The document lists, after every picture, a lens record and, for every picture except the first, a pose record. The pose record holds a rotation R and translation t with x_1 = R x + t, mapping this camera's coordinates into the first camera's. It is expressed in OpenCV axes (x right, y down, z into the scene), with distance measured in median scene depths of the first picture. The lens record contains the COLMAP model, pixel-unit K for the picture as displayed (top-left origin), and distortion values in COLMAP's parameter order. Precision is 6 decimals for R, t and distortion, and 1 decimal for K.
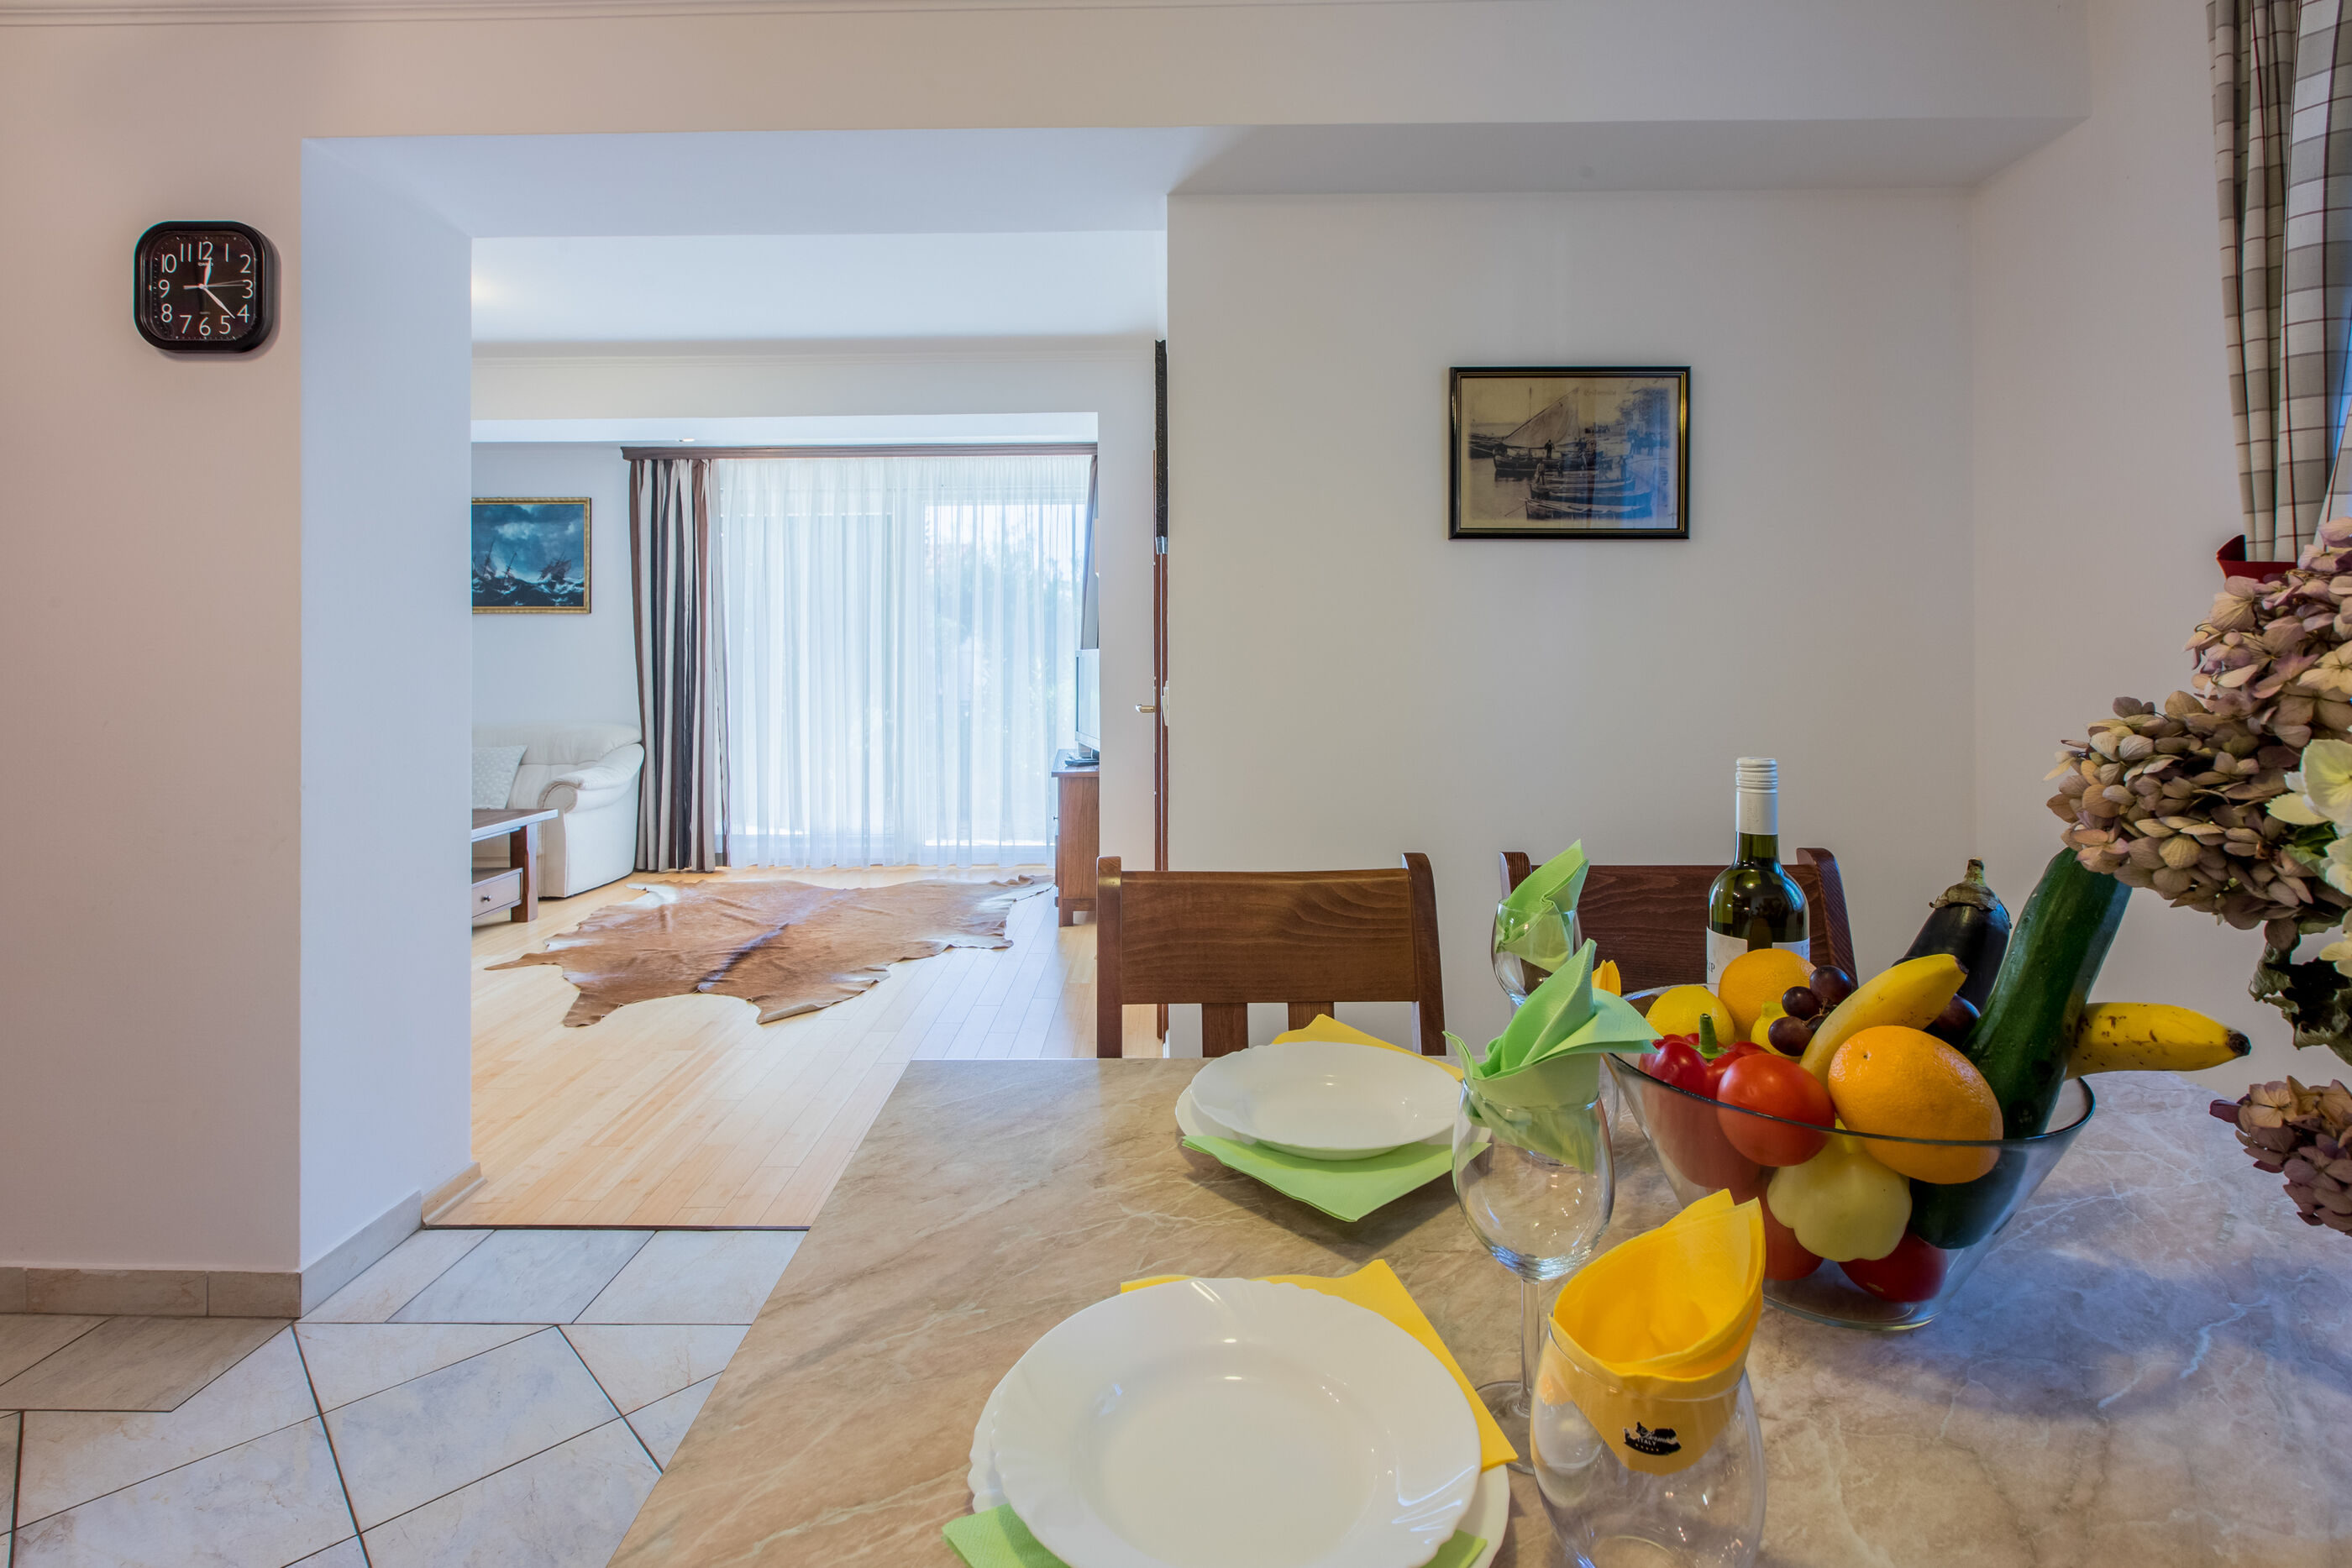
lens RADIAL K [[1114.2, 0, 1172.9], [0, 1114.2, 646.0], [0, 0, 1]] dist [0.004313, 0.000448]
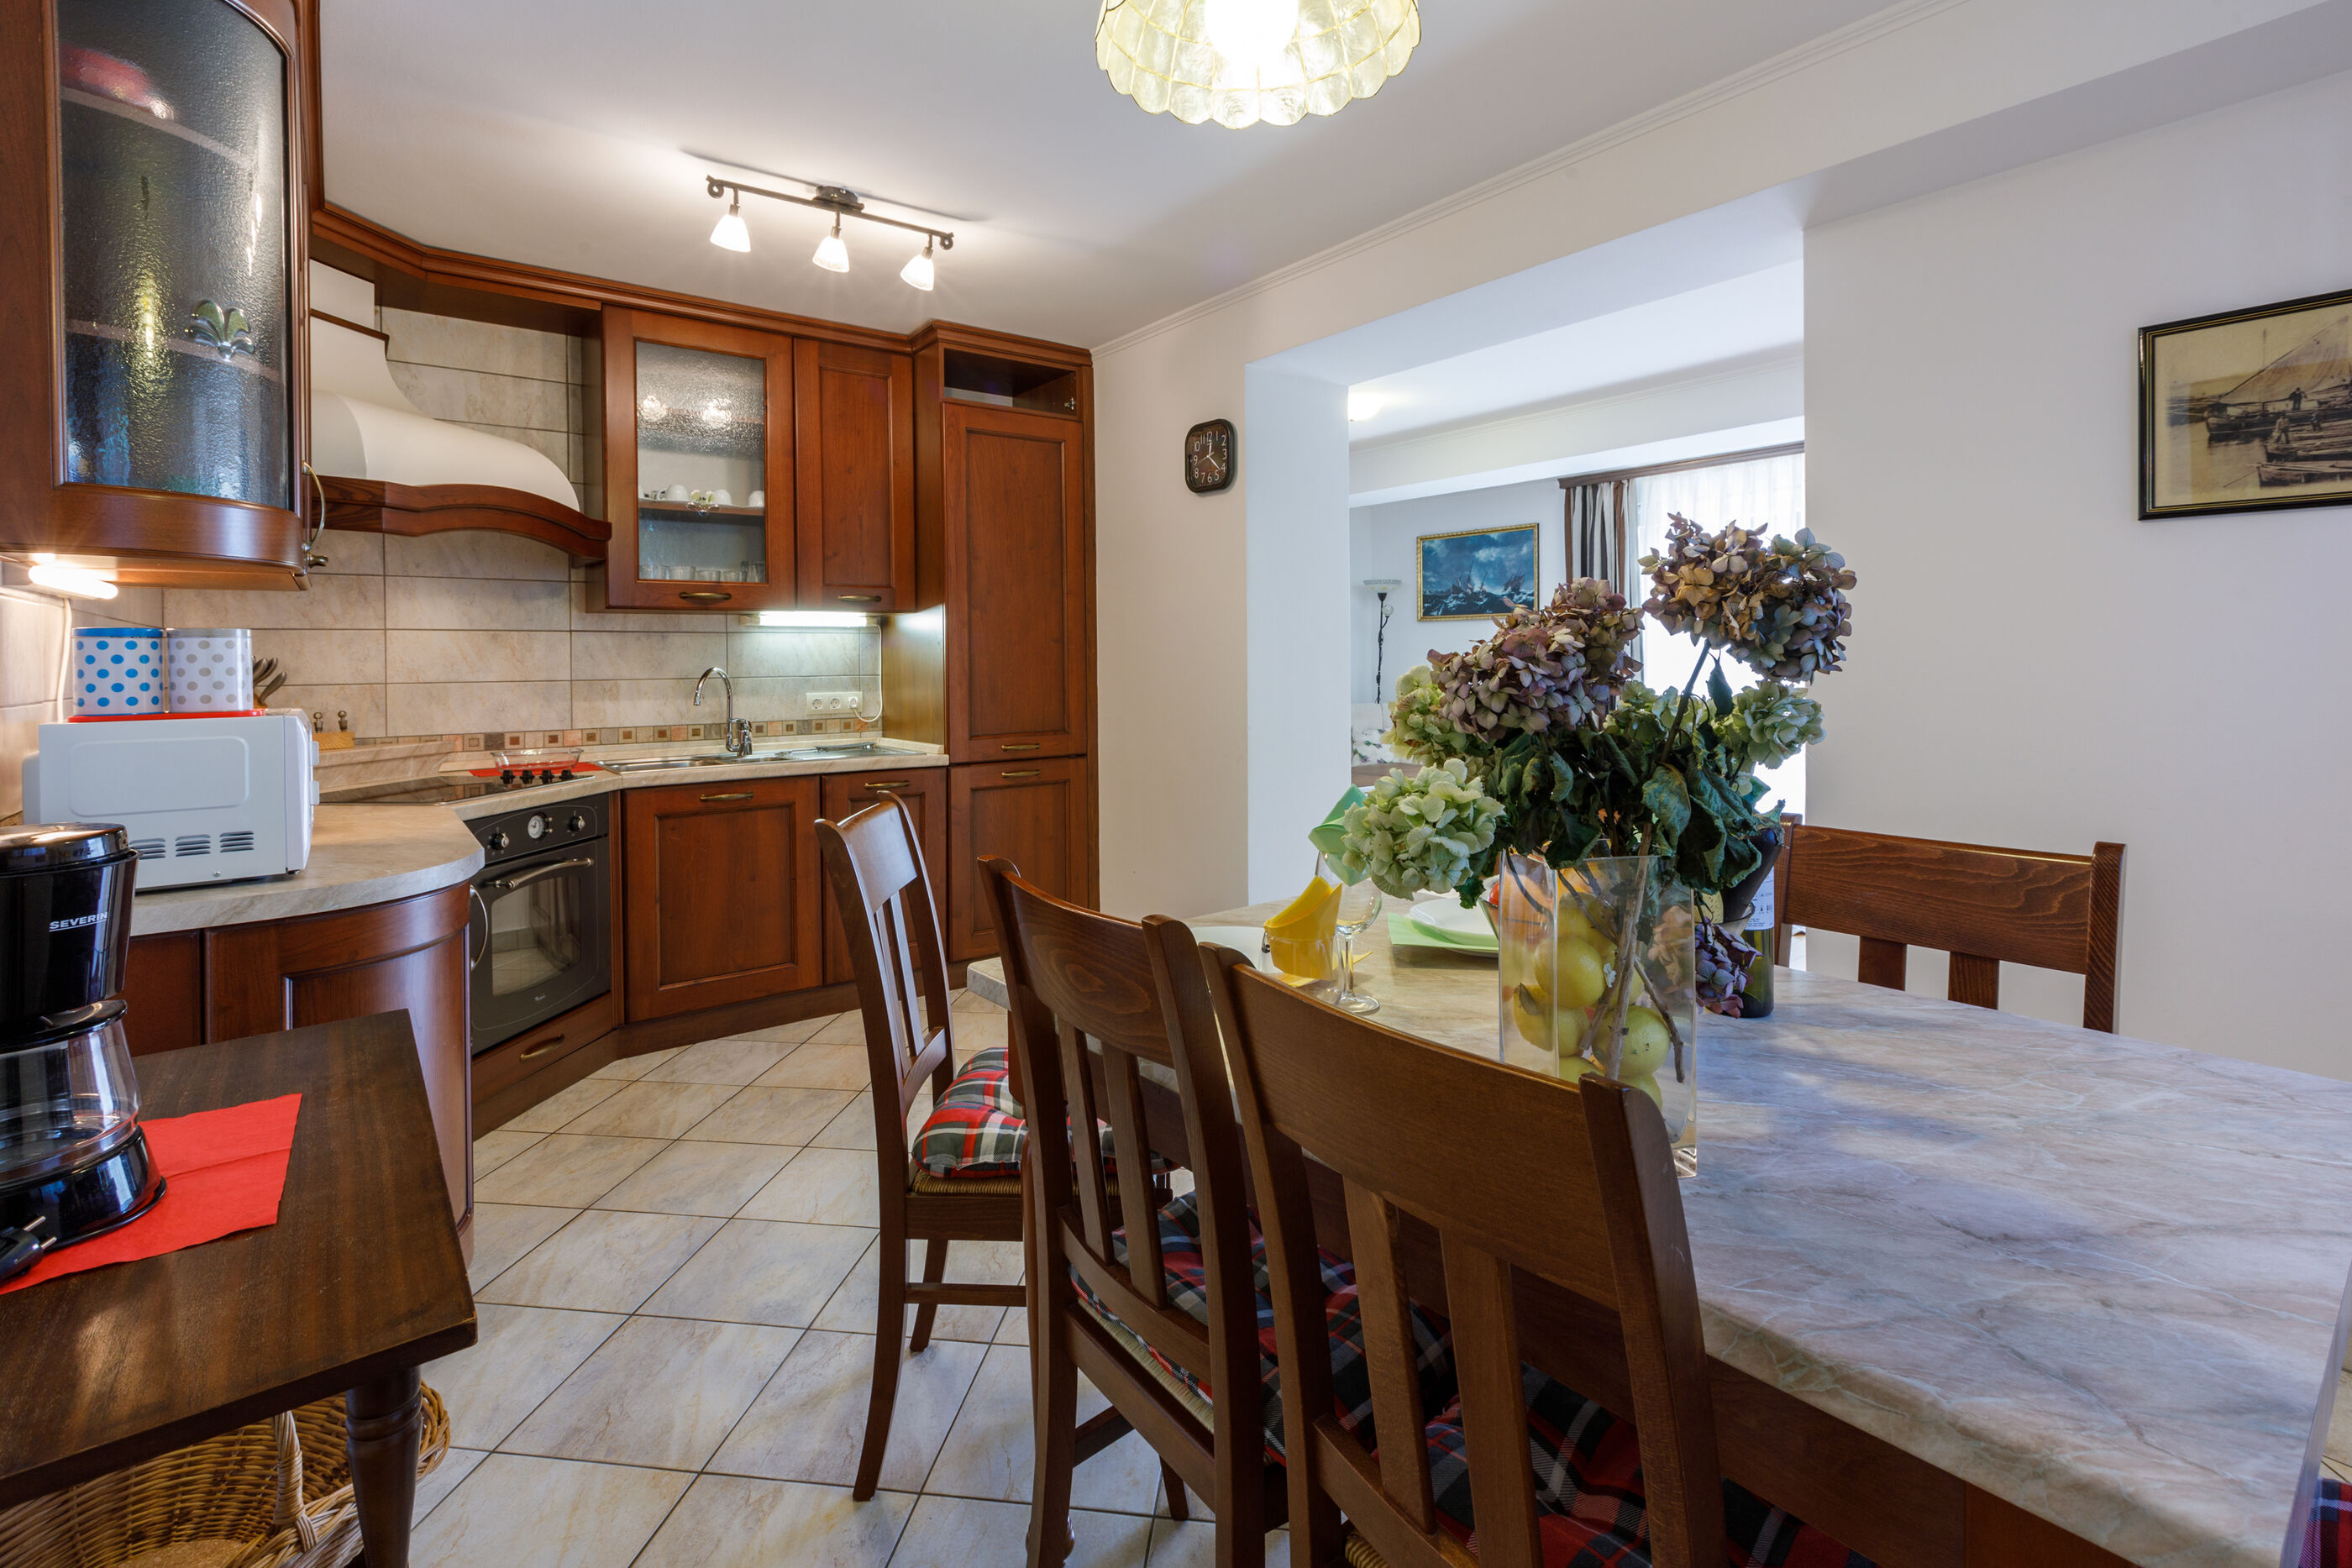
lens RADIAL K [[1074.2, 0, 1172.5], [0, 1074.2, 660.1], [0, 0, 1]] dist [-0.000414, -0.000082]
pose [[0.620861, 0.001581, -0.783919, 0.159504], [0.012258, 0.999856, 0.011725, -0.001172], [0.783825, -0.016889, 0.620752, -0.052538]]
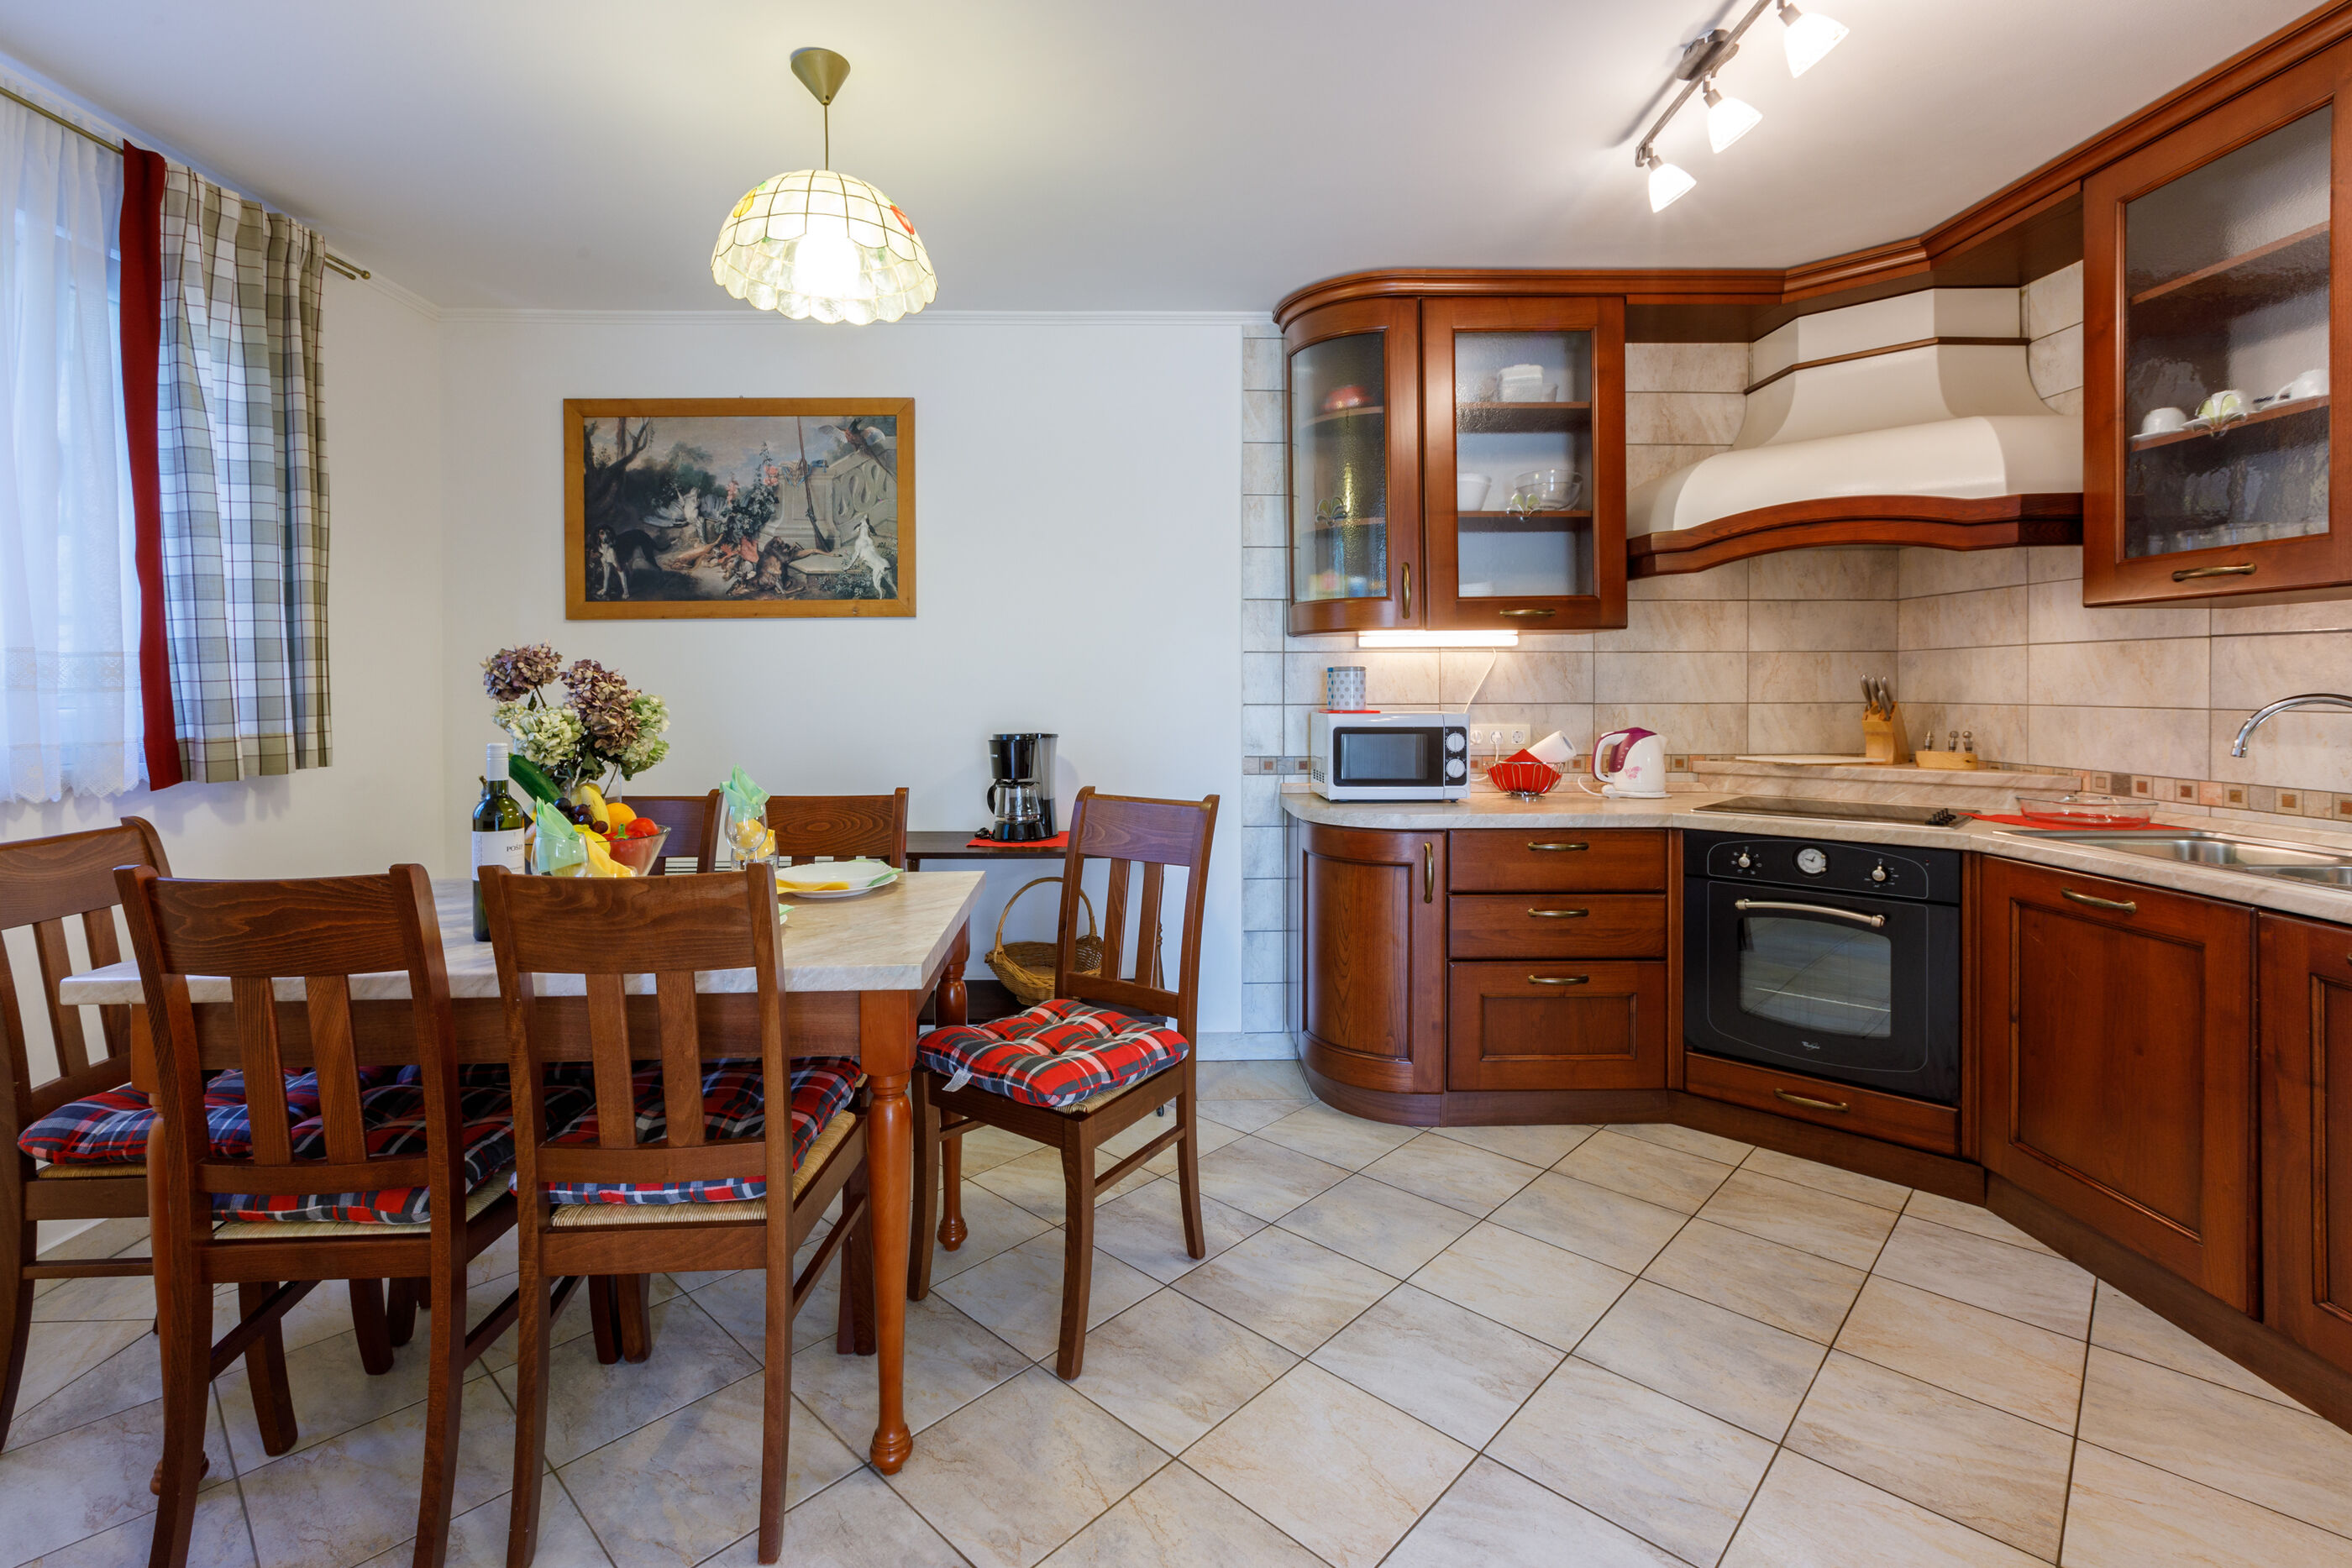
lens RADIAL K [[1064.4, 0, 1149.2], [0, 1064.4, 696.0], [0, 0, 1]] dist [0.004202, -0.000251]
pose [[-0.999537, 0.009251, -0.029002, -0.094450], [0.009214, 0.999957, 0.001416, 0.003581], [0.029014, 0.001148, -0.999578, 0.434122]]
